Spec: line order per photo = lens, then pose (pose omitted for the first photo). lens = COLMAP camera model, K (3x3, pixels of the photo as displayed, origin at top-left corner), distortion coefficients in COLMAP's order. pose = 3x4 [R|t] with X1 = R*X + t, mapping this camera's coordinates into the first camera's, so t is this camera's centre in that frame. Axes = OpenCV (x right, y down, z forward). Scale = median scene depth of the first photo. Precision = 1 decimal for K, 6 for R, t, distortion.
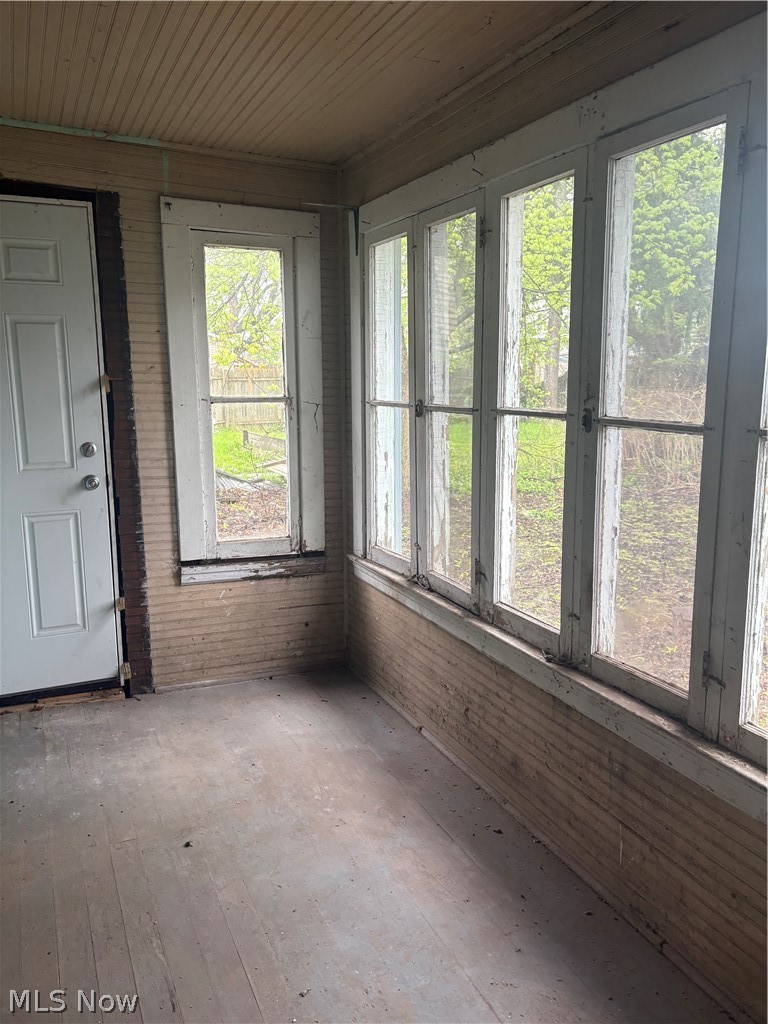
lens RADIAL K [[769.9, 0, 384.0], [0, 769.9, 512.0], [0, 0, 1]] dist [0.006282, -0.008603]
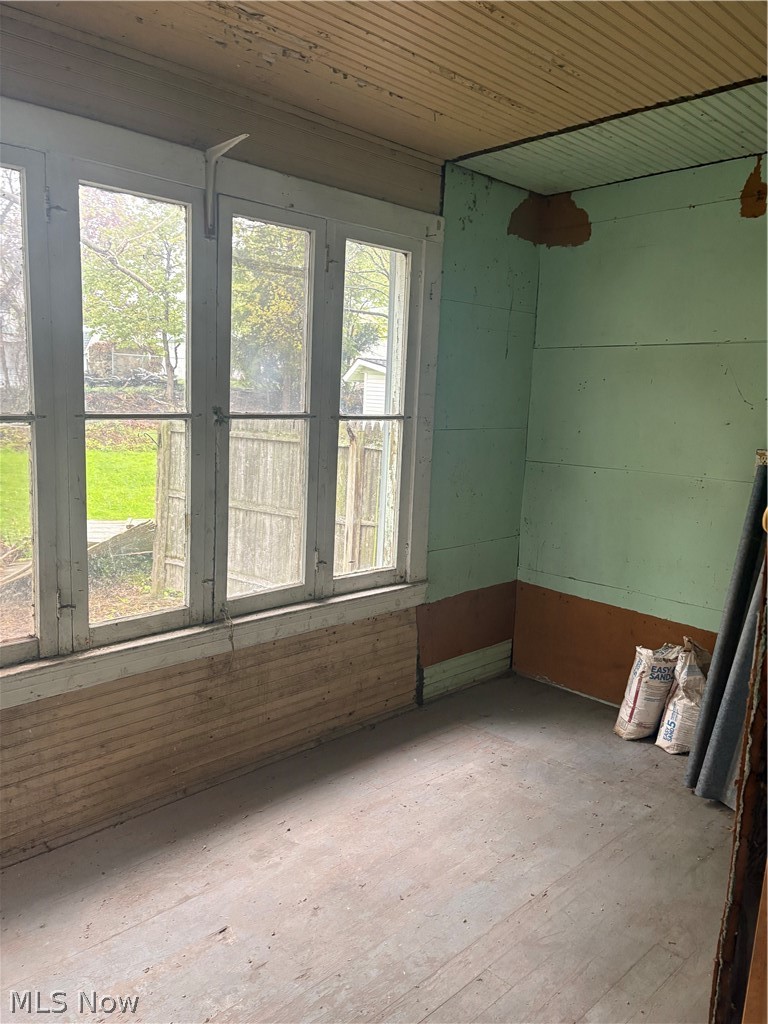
lens RADIAL K [[769.9, 0, 384.0], [0, 769.9, 512.0], [0, 0, 1]] dist [0.006282, -0.008603]
pose [[-0.325665, -0.182792, 0.927647, -0.931792], [0.122113, 0.964784, 0.232979, -0.177801], [-0.937566, 0.189151, -0.291875, 0.844266]]
